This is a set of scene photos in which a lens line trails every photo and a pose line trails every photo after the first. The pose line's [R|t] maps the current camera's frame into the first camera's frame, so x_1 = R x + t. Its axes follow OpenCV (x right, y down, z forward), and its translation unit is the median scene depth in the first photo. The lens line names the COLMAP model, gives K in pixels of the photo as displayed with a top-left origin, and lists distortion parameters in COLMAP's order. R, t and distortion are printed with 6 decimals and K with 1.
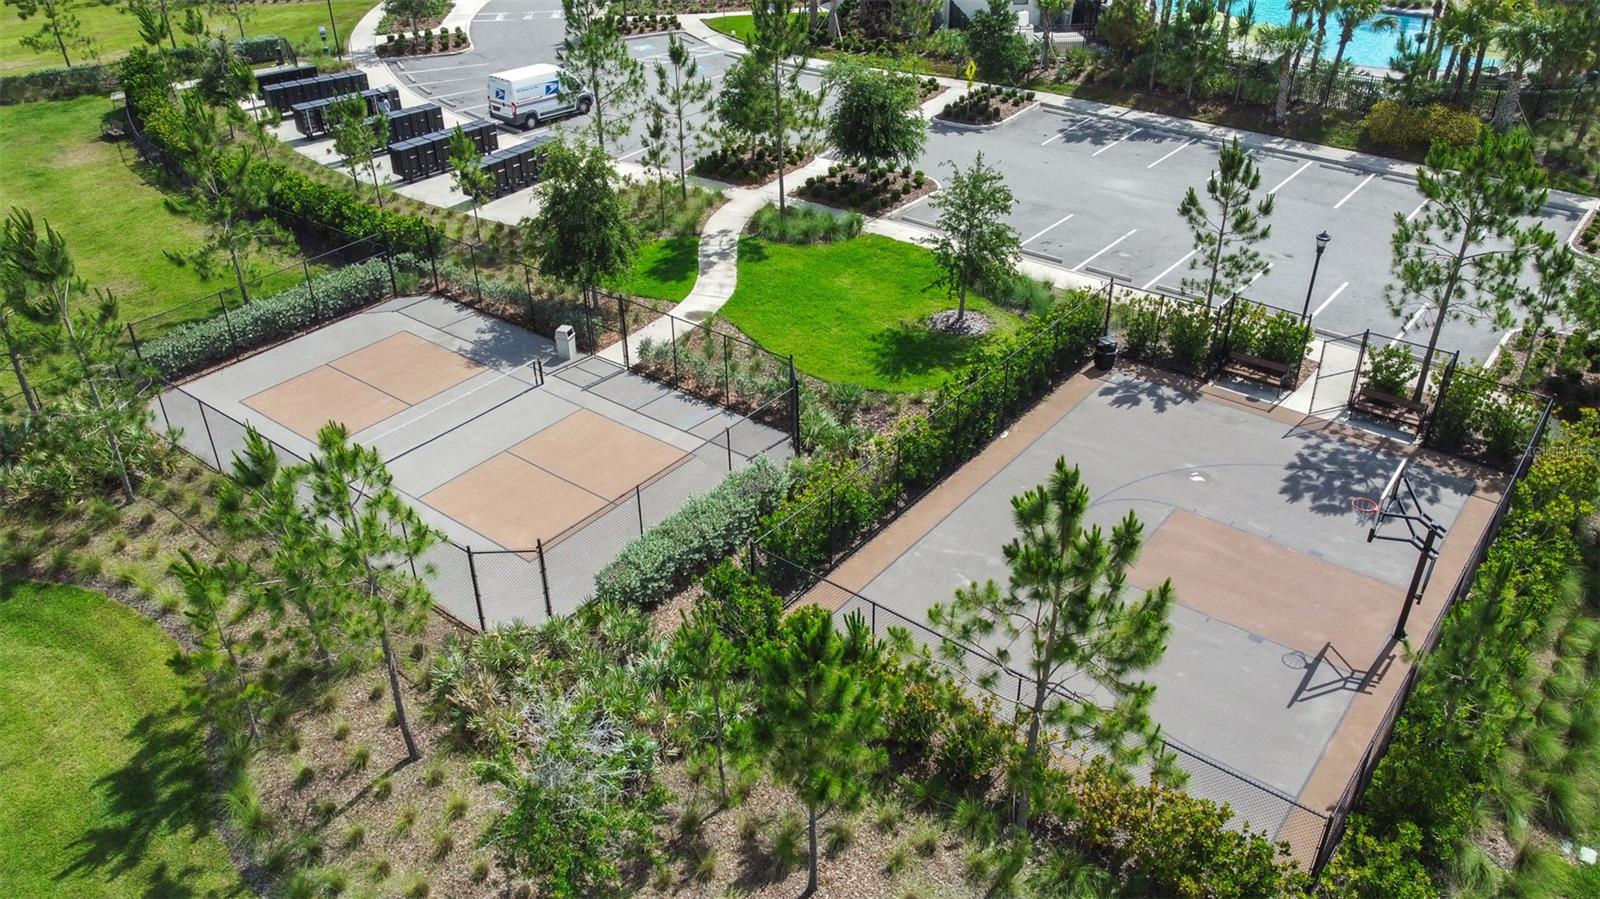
lens RADIAL K [[1213.7, 0, 800.0], [0, 1213.7, 449.5], [0, 0, 1]] dist [-0.003786, -0.002601]
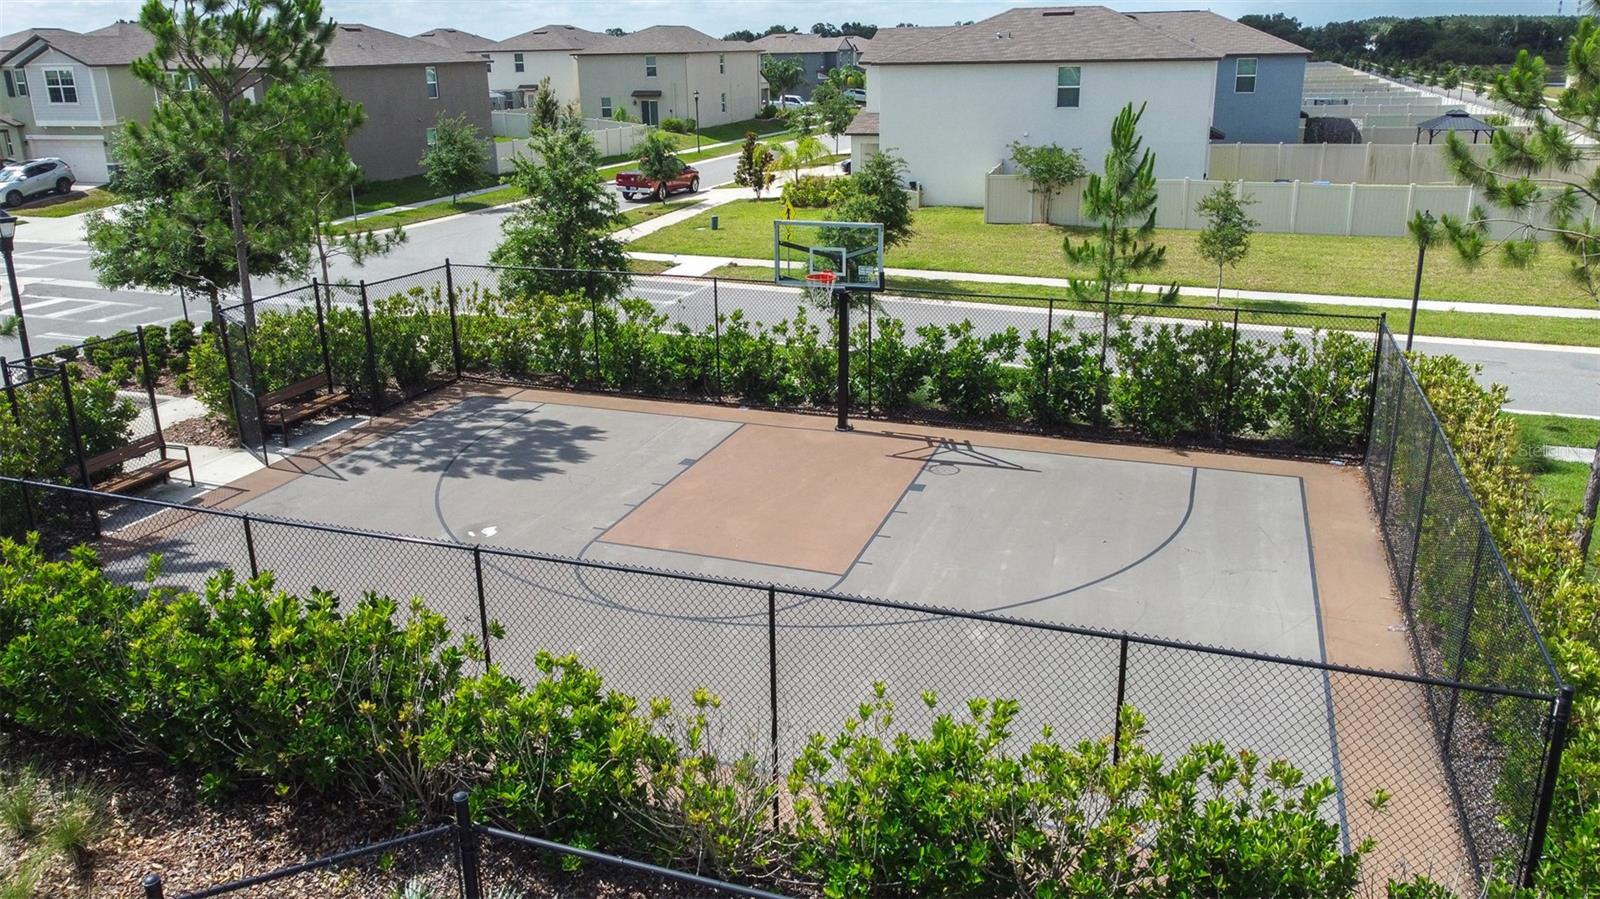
lens RADIAL K [[1213.7, 0, 800.0], [0, 1213.7, 449.5], [0, 0, 1]] dist [-0.003786, -0.002601]
pose [[-0.329535, -0.292431, 0.897714, -0.245934], [0.504199, 0.749383, 0.429194, -0.209886], [-0.798242, 0.594061, -0.099504, 1.143375]]
